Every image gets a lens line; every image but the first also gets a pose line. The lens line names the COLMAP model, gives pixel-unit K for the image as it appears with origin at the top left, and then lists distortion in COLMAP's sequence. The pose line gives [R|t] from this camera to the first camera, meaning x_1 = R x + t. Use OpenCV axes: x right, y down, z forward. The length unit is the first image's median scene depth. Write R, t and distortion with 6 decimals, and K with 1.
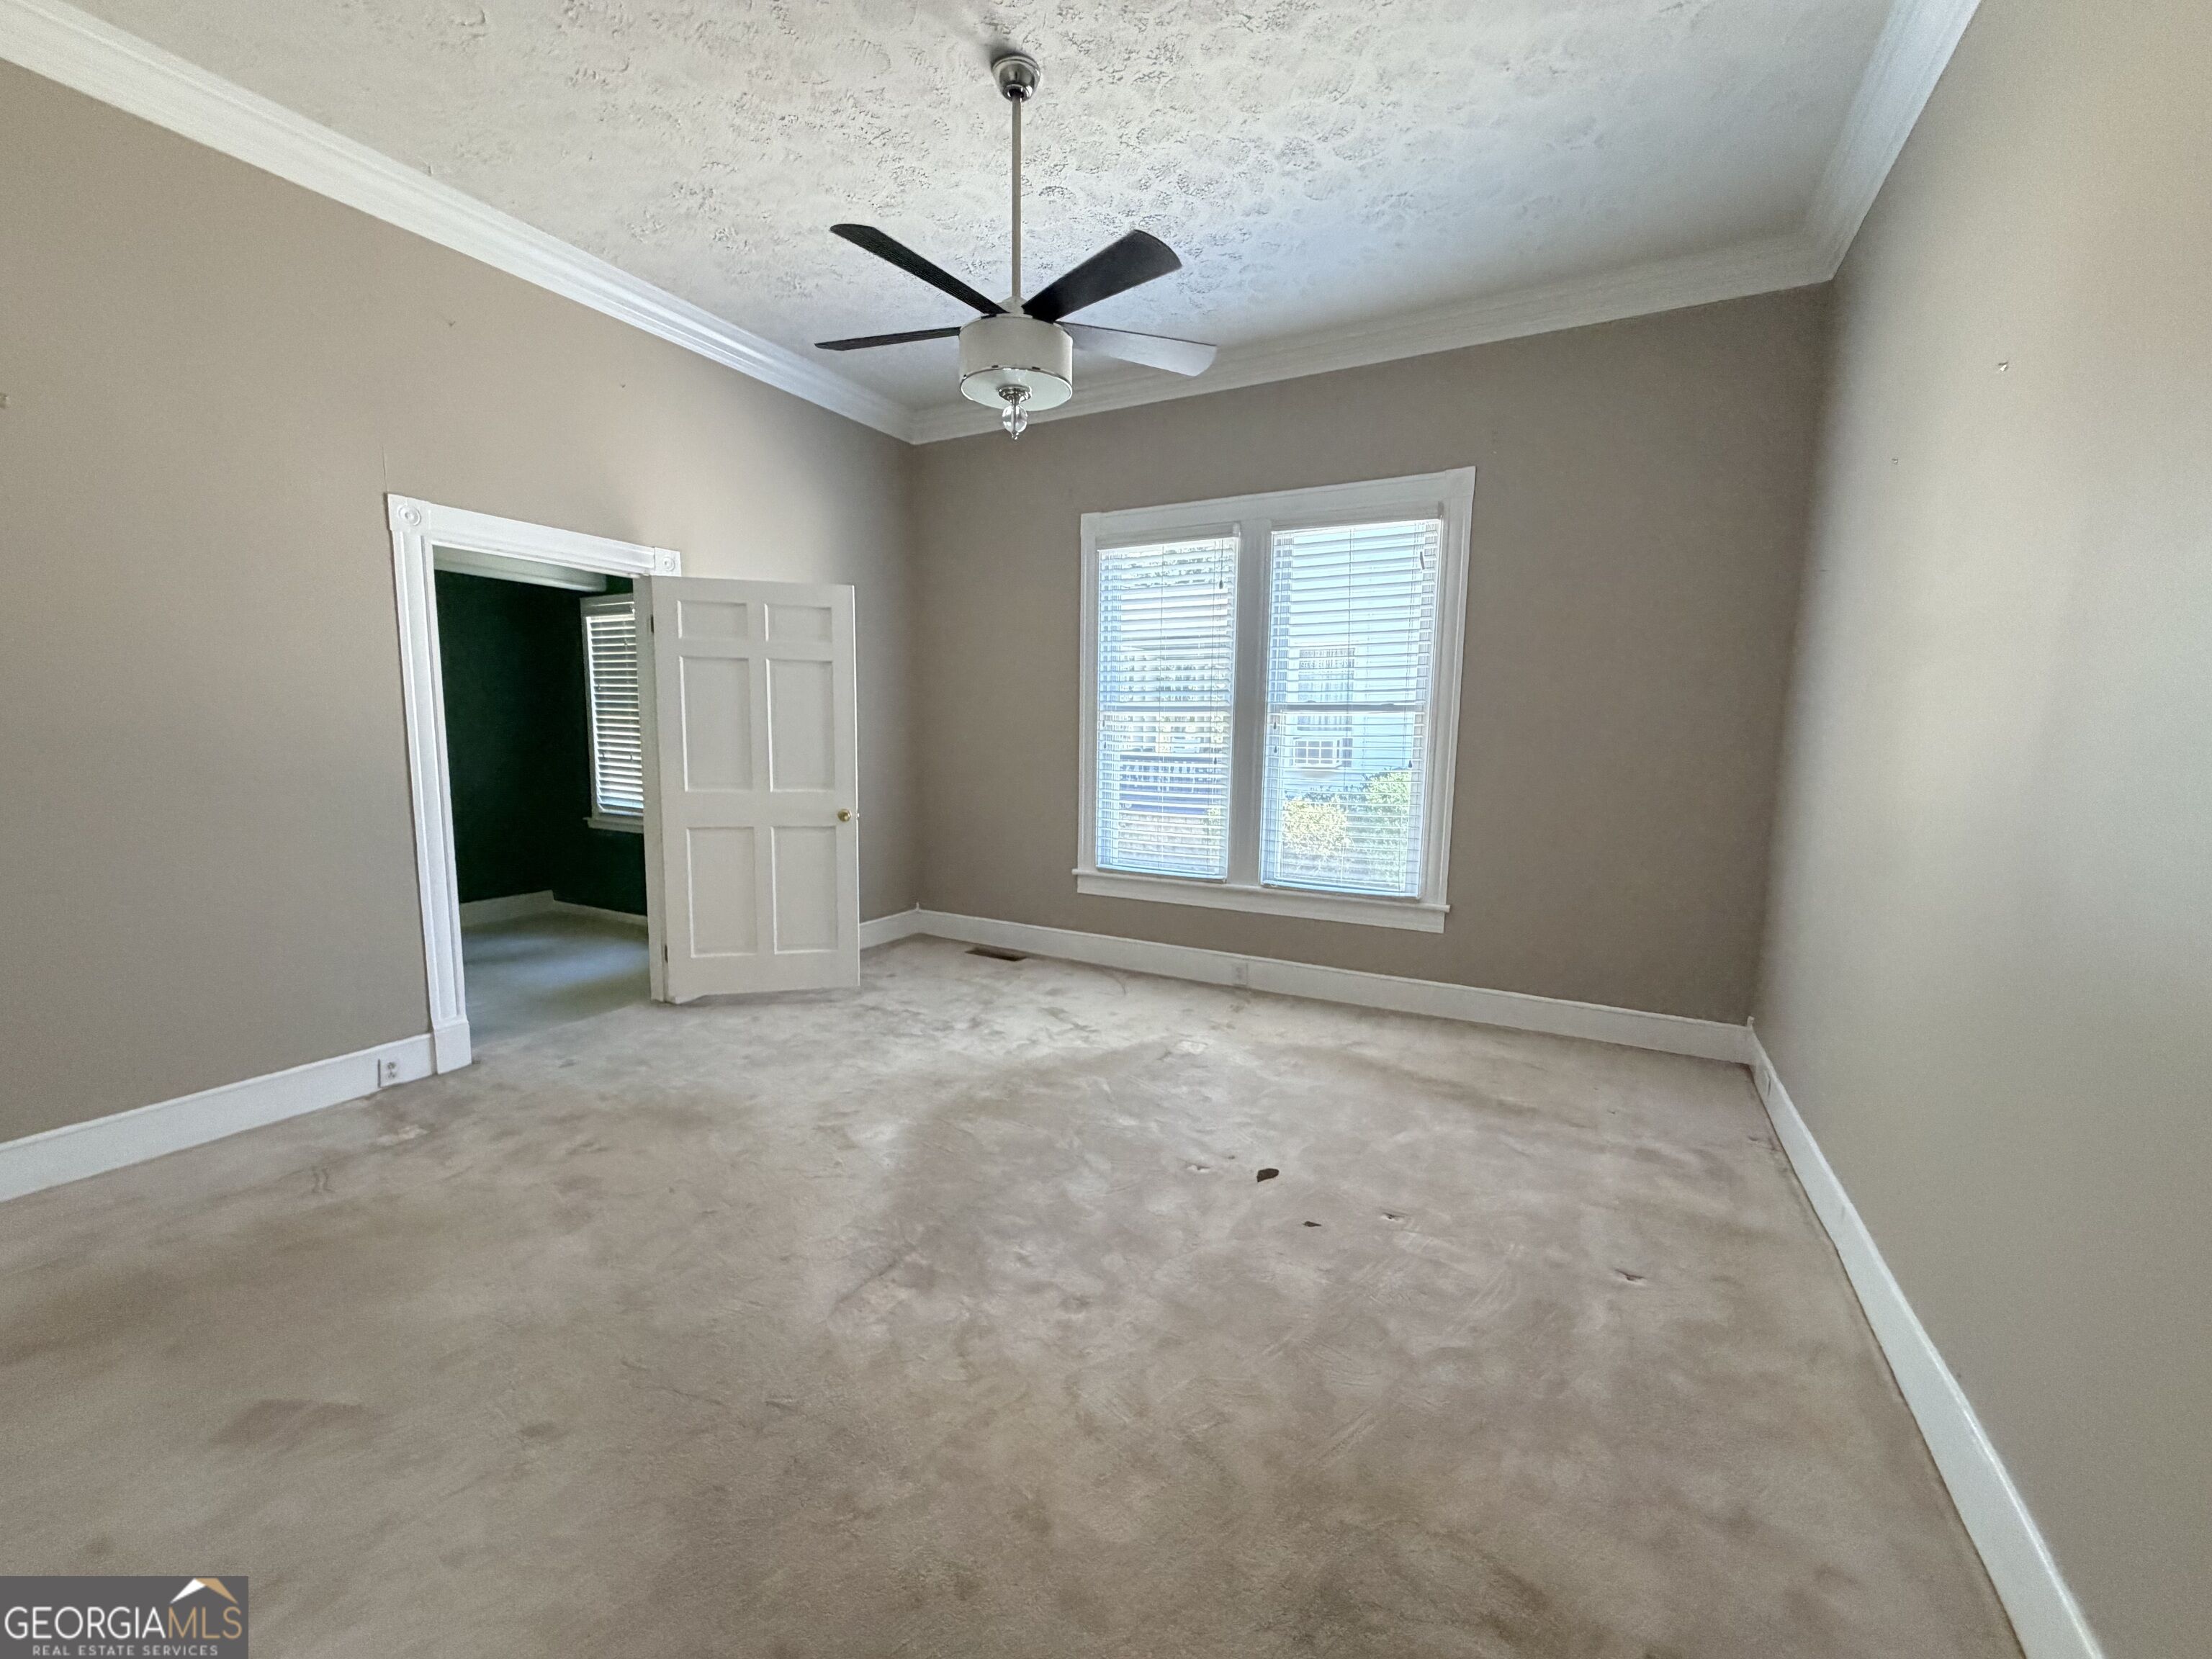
lens RADIAL K [[881.5, 0, 1100.7], [0, 881.5, 829.8], [0, 0, 1]] dist [-0.000762, 0.000509]
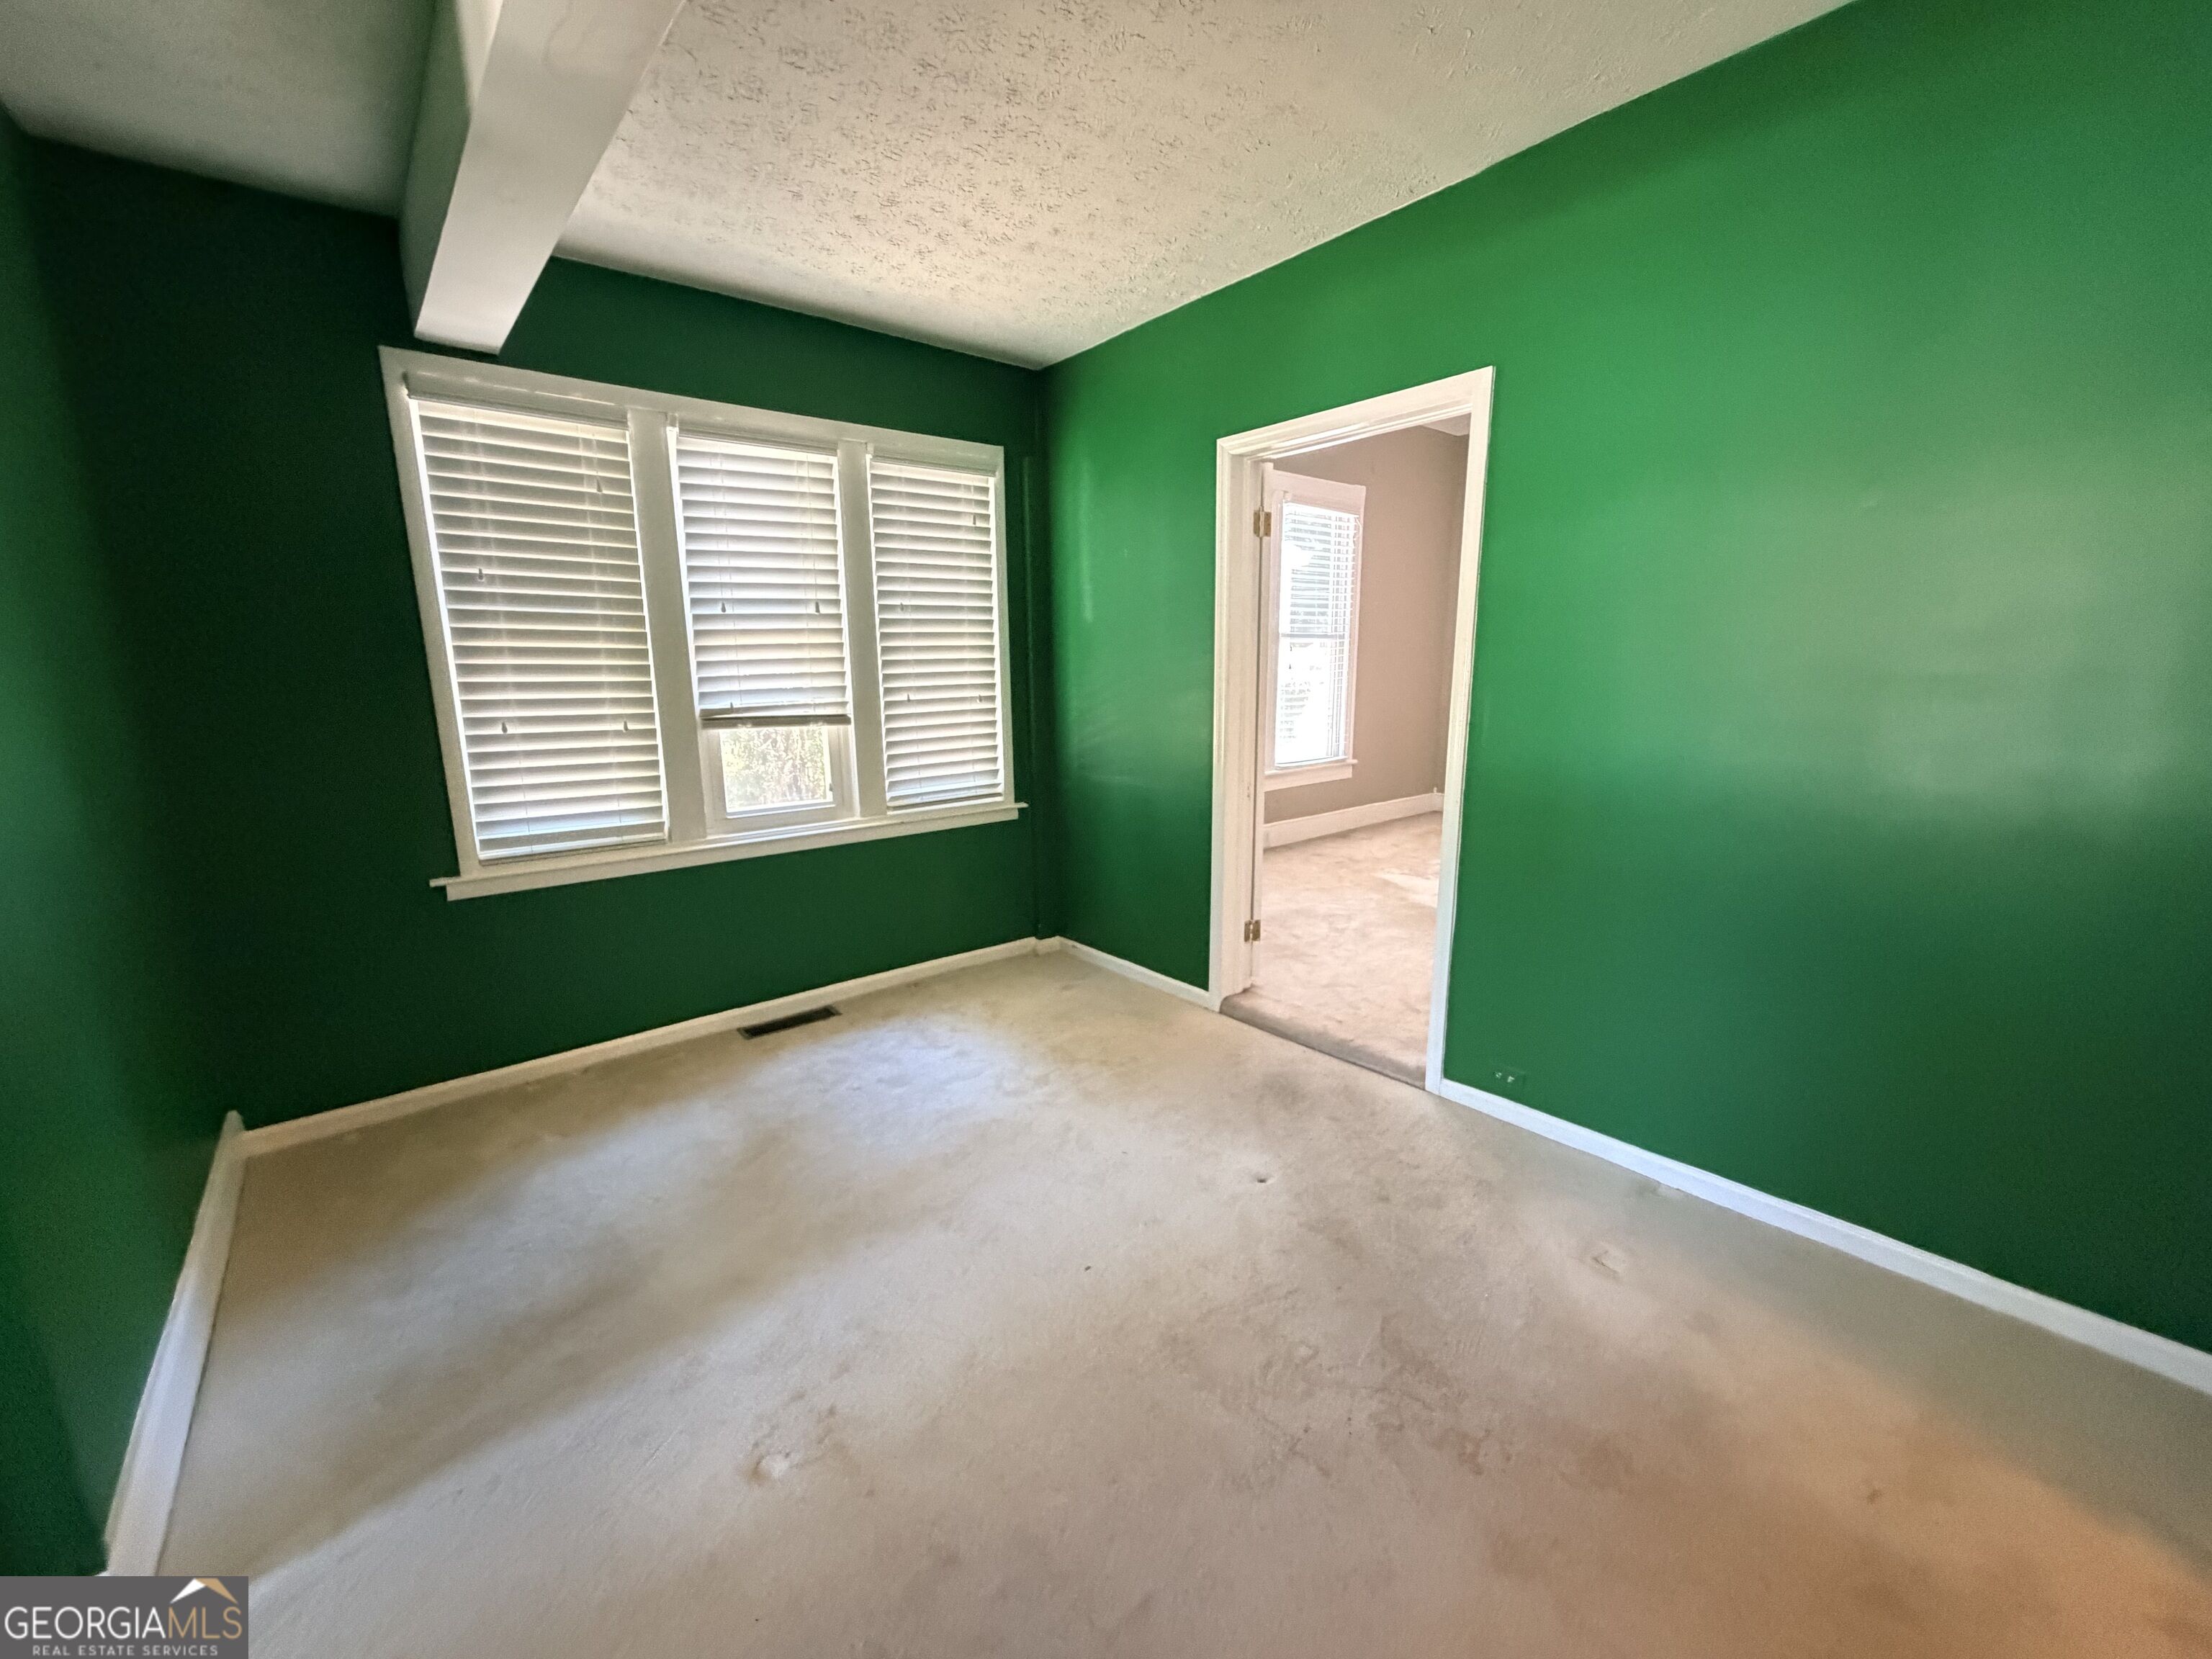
lens RADIAL K [[881.5, 0, 1100.7], [0, 881.5, 829.8], [0, 0, 1]] dist [-0.000762, 0.000509]
pose [[0.368966, -0.190292, 0.909755, -0.876915], [0.123657, 0.980166, 0.154869, -0.066605], [-0.921180, 0.055356, 0.385178, 0.550997]]
